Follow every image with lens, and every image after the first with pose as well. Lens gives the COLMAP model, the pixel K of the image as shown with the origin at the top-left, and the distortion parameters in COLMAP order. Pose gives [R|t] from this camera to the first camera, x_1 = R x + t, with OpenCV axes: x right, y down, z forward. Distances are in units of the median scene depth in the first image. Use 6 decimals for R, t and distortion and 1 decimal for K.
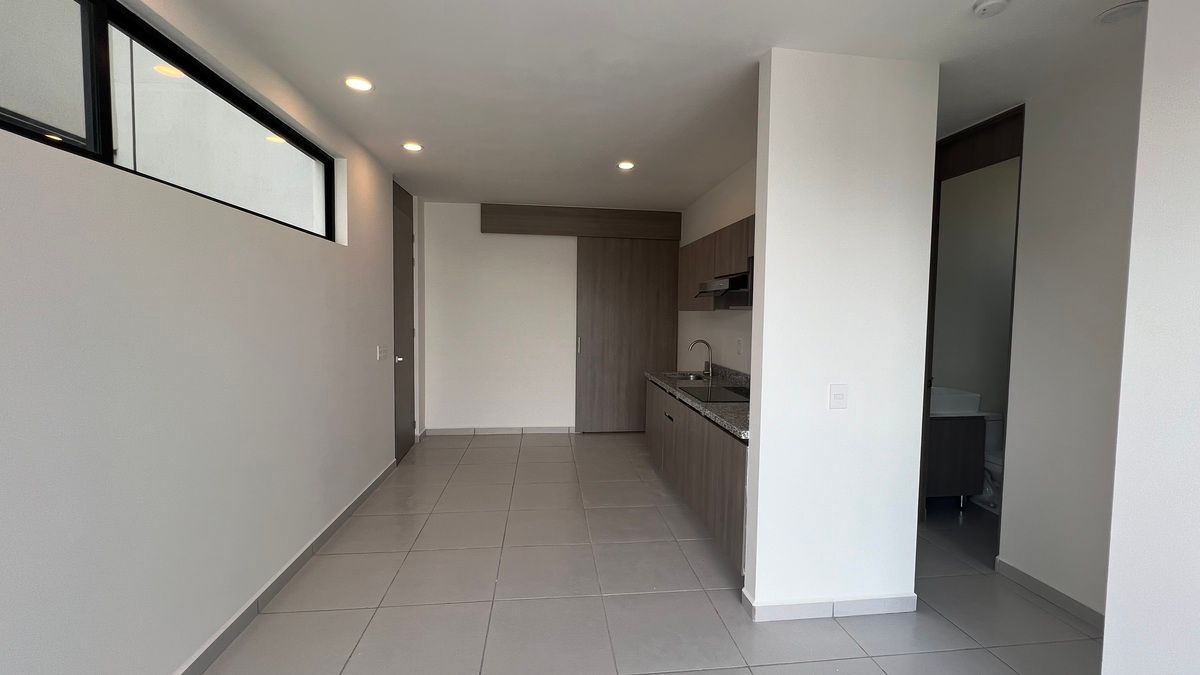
lens RADIAL K [[482.0, 0, 603.6], [0, 482.0, 339.3], [0, 0, 1]] dist [0.000525, -0.000160]
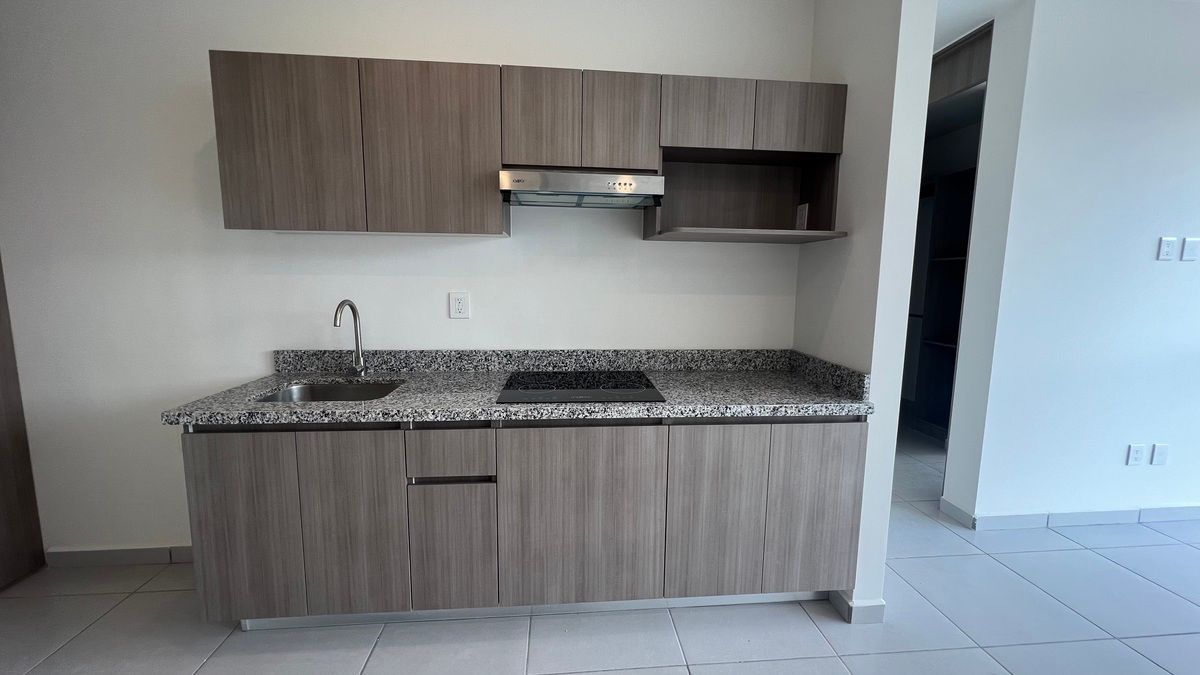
lens RADIAL K [[482.0, 0, 603.8], [0, 482.0, 336.9], [0, 0, 1]] dist [0.000525, -0.000160]
pose [[0.024096, -0.142672, 0.989477, -0.271606], [0.043674, 0.988969, 0.141535, -0.019323], [-0.998755, 0.039804, 0.030062, 0.869176]]
